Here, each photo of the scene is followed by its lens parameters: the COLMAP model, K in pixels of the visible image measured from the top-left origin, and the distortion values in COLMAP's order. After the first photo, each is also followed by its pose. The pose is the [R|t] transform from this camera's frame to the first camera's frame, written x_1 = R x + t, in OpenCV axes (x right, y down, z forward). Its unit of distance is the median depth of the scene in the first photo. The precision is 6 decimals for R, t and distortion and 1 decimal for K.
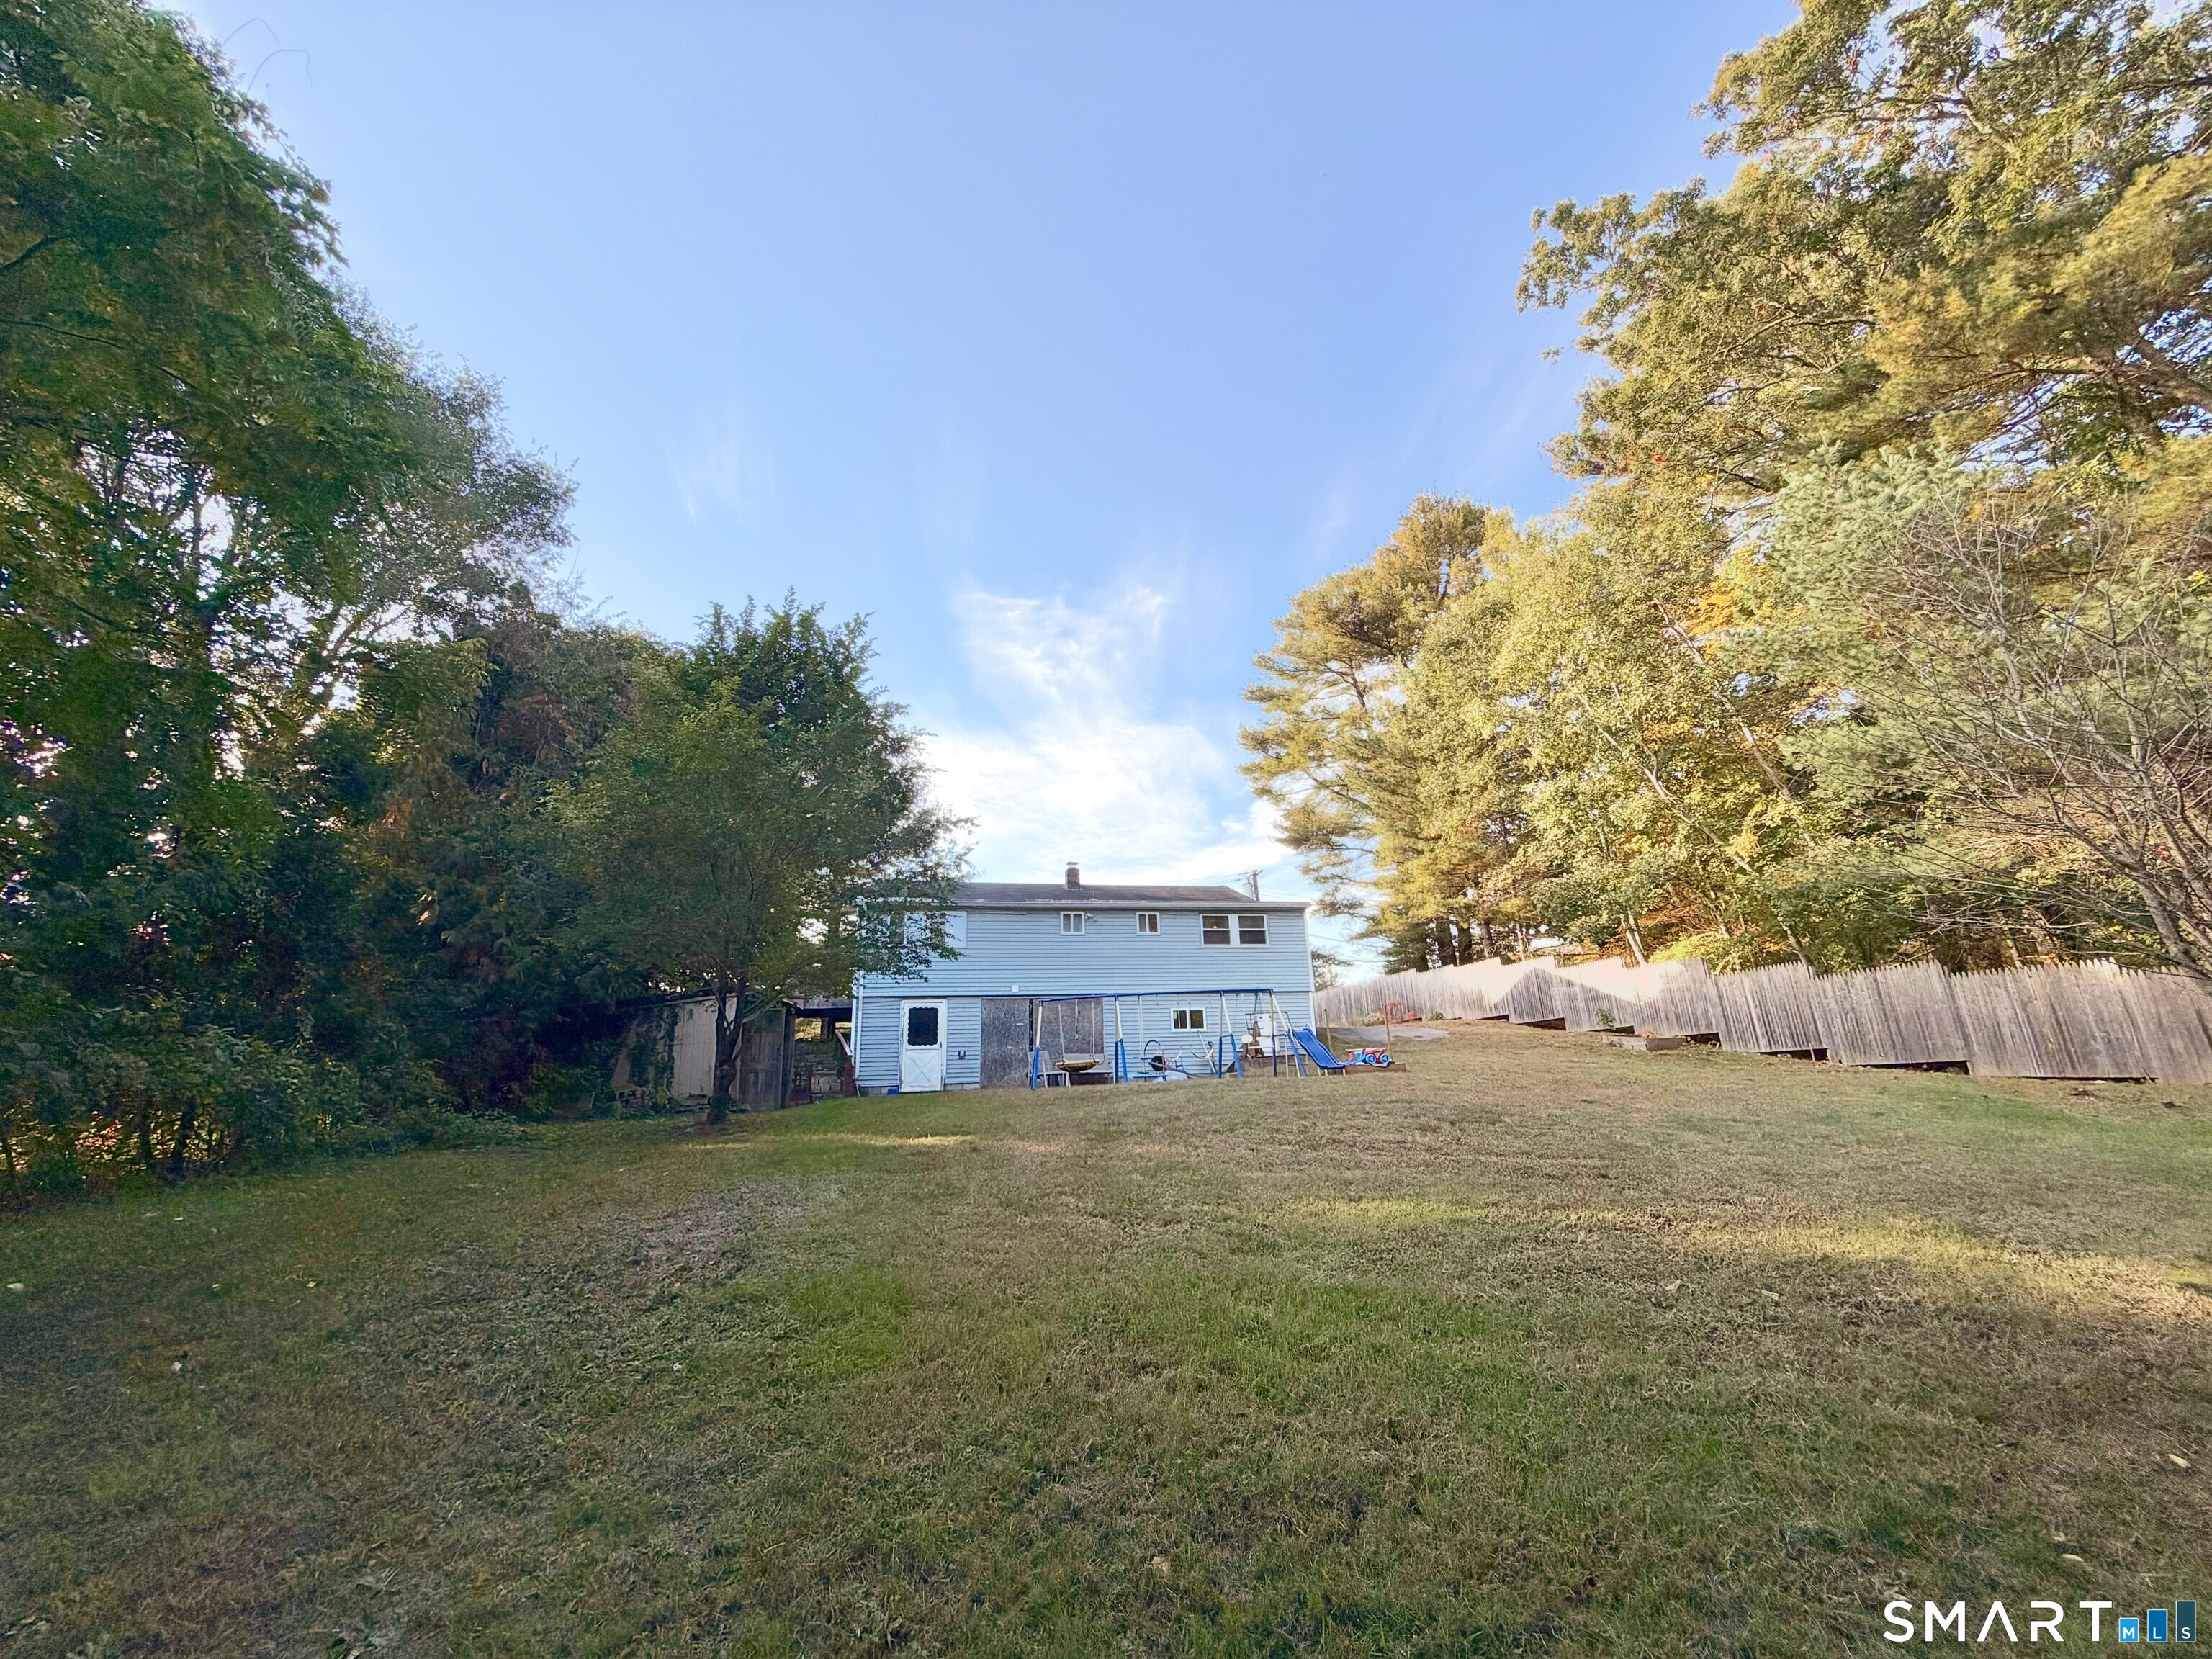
lens RADIAL K [[885.8, 0, 1107.1], [0, 885.8, 831.7], [0, 0, 1]] dist [-0.000863, -0.000141]
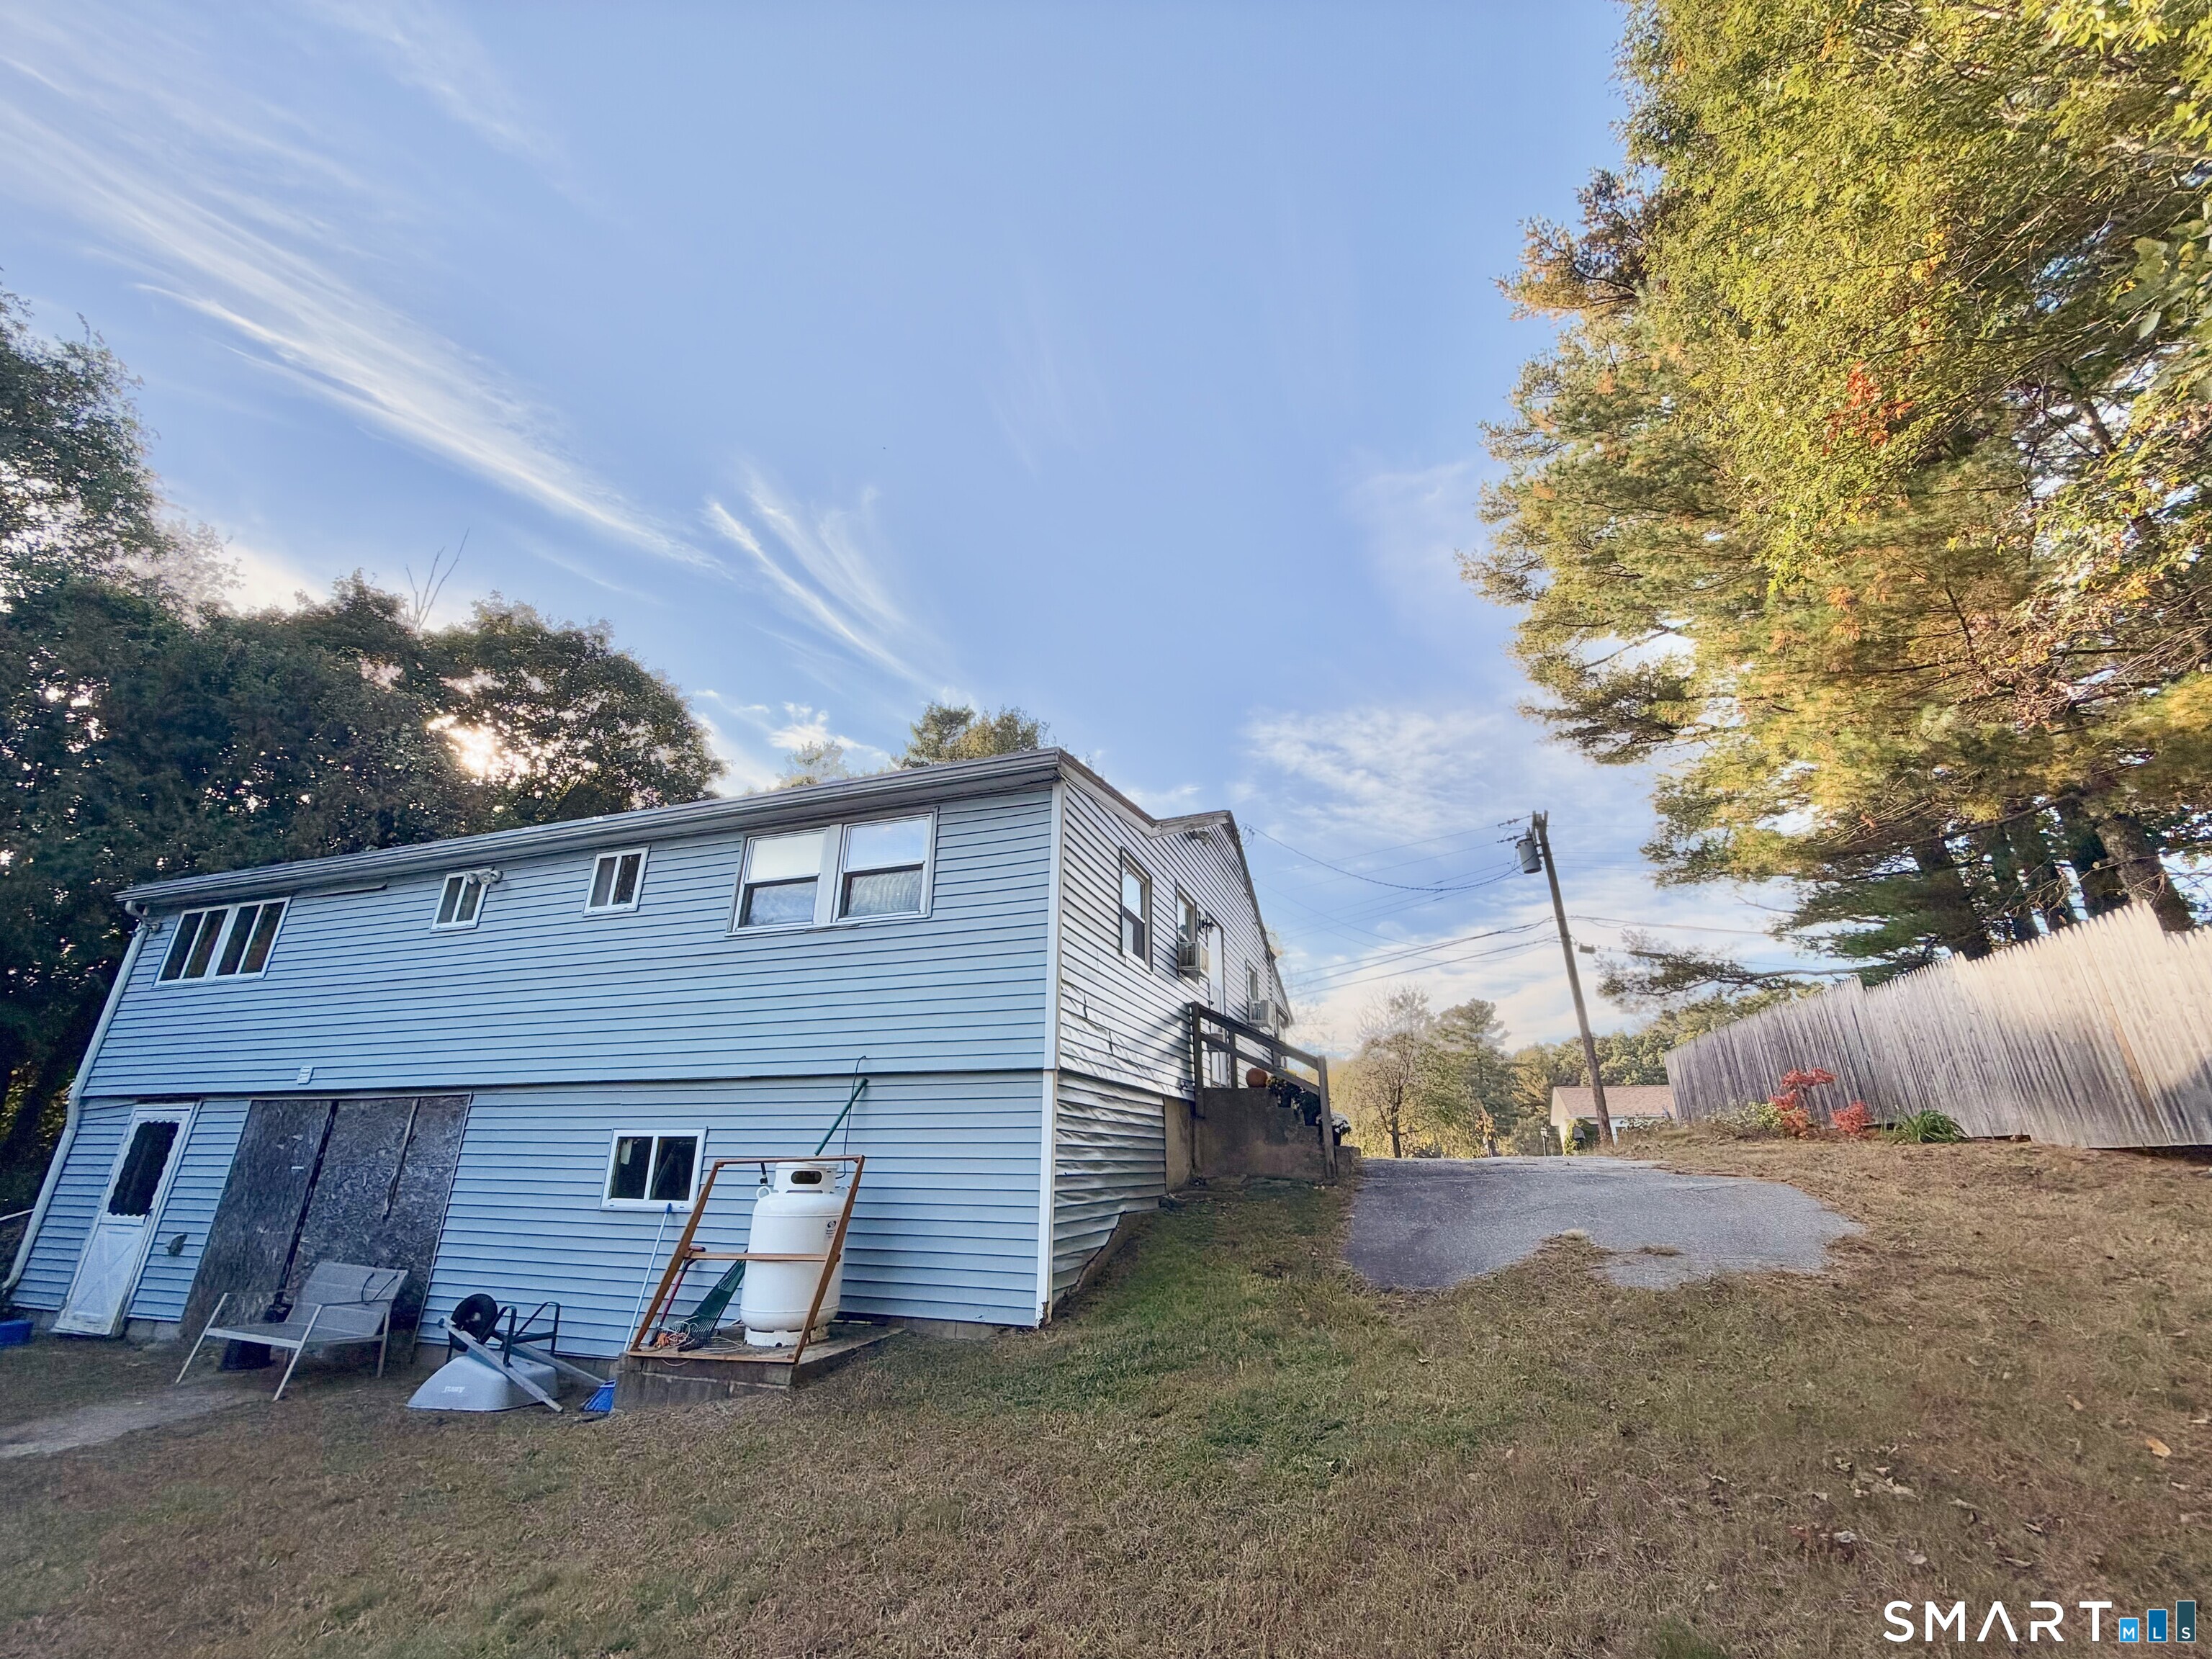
lens RADIAL K [[885.8, 0, 1107.1], [0, 885.8, 831.7], [0, 0, 1]] dist [-0.000863, -0.000141]
pose [[0.848930, -0.141920, -0.509094, 0.404239], [0.122237, 0.989878, -0.072113, 0.136216], [0.514175, -0.001011, 0.857685, 0.812841]]
